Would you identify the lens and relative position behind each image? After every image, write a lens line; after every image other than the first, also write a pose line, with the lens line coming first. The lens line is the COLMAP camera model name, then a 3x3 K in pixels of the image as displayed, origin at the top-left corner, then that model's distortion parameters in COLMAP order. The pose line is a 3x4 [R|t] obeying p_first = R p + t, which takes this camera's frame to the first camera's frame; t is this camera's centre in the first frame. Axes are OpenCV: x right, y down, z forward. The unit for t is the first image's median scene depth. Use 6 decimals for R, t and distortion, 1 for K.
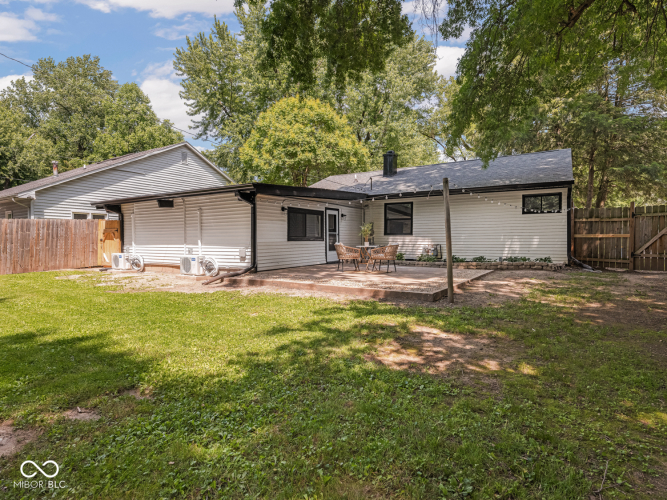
lens RADIAL K [[361.6, 0, 333.5], [0, 361.6, 250.0], [0, 0, 1]] dist [0.001962, -0.000655]
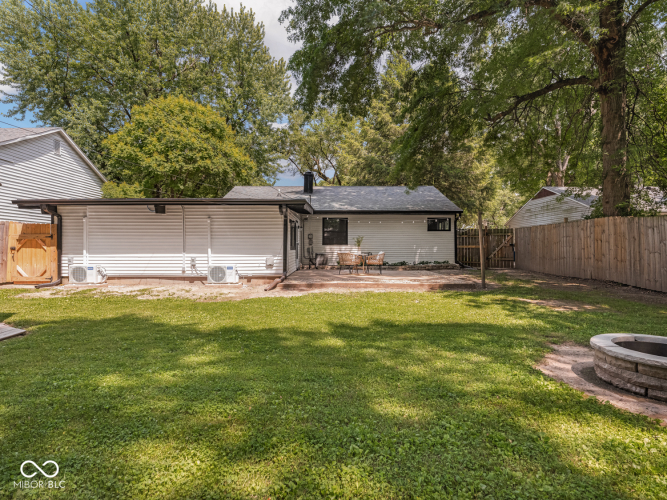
lens RADIAL K [[365.2, 0, 320.9], [0, 365.2, 250.3], [0, 0, 1]] dist [-0.002847, -0.002520]
pose [[0.847111, -0.000501, 0.531415, -0.519763], [0.011840, 0.999769, -0.017931, -0.001466], [-0.531284, 0.021482, 0.846922, -0.005039]]
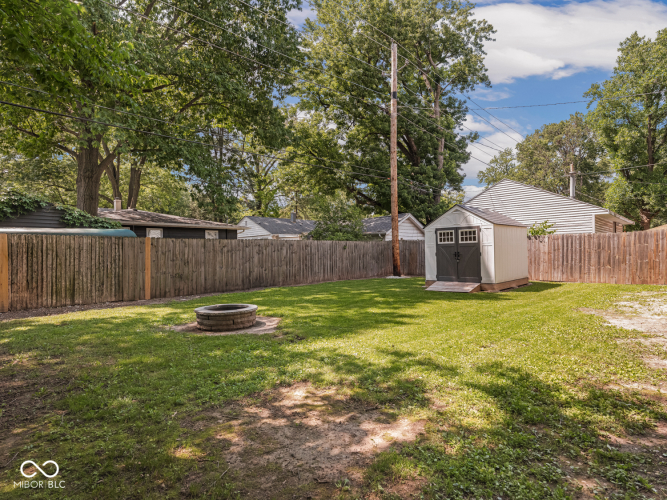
lens RADIAL K [[361.6, 0, 333.5], [0, 361.6, 250.0], [0, 0, 1]] dist [0.001962, -0.000655]
pose [[-0.210655, -0.007302, -0.977533, 0.280564], [-0.008424, 0.999949, -0.005654, -0.017862], [0.977524, 0.007043, -0.210706, 0.335241]]
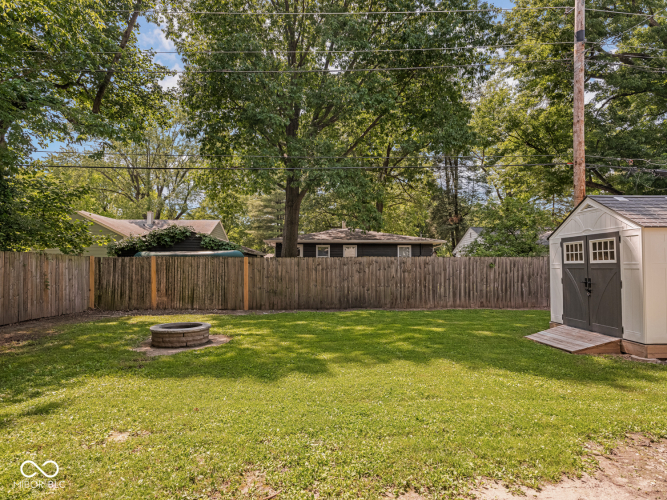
lens RADIAL K [[364.3, 0, 333.7], [0, 364.3, 261.5], [0, 0, 1]] dist [0.001832, -0.000099]
pose [[-0.831041, -0.011274, -0.556098, -0.072303], [-0.014717, 0.999890, 0.001723, -0.040463], [0.556017, 0.009616, -0.831115, 0.673822]]
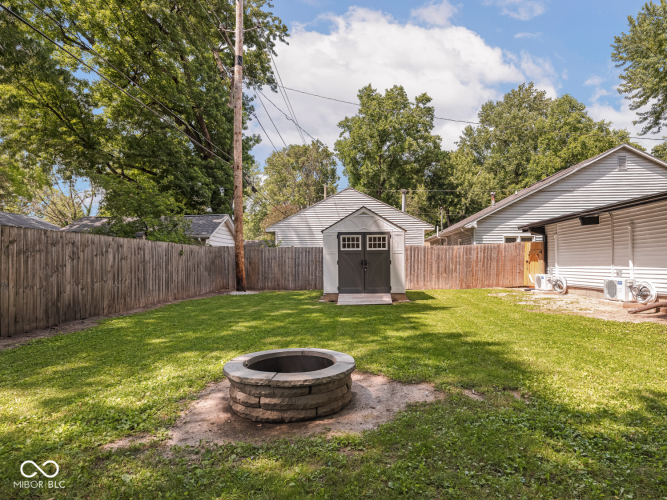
lens RADIAL K [[384.6, 0, 344.1], [0, 384.6, 266.7], [0, 0, 1]] dist [0.003416, -0.000351]
pose [[0.509811, 0.000448, -0.860286, 0.048368], [-0.010190, 0.999933, -0.005517, -0.000611], [0.860226, 0.011579, 0.509781, -0.023735]]
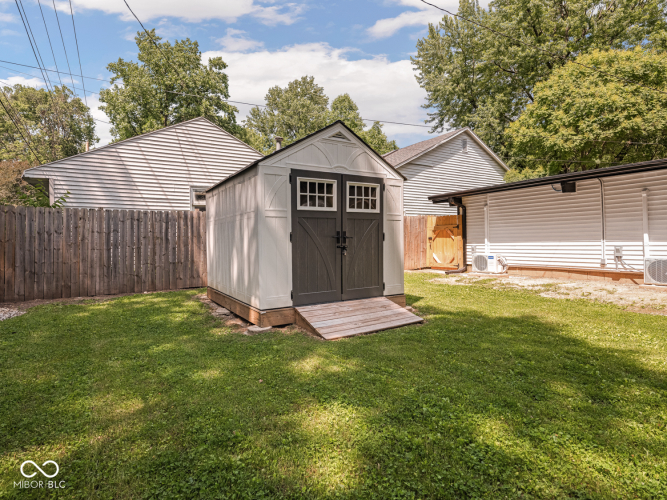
lens RADIAL K [[356.1, 0, 333.4], [0, 356.1, 243.4], [0, 0, 1]] dist [0.005329, 0.000390]
pose [[0.905675, -0.011864, -0.423807, -0.505129], [0.006040, 0.999868, -0.015082, -0.002841], [0.423930, 0.011100, 0.905627, 0.099760]]
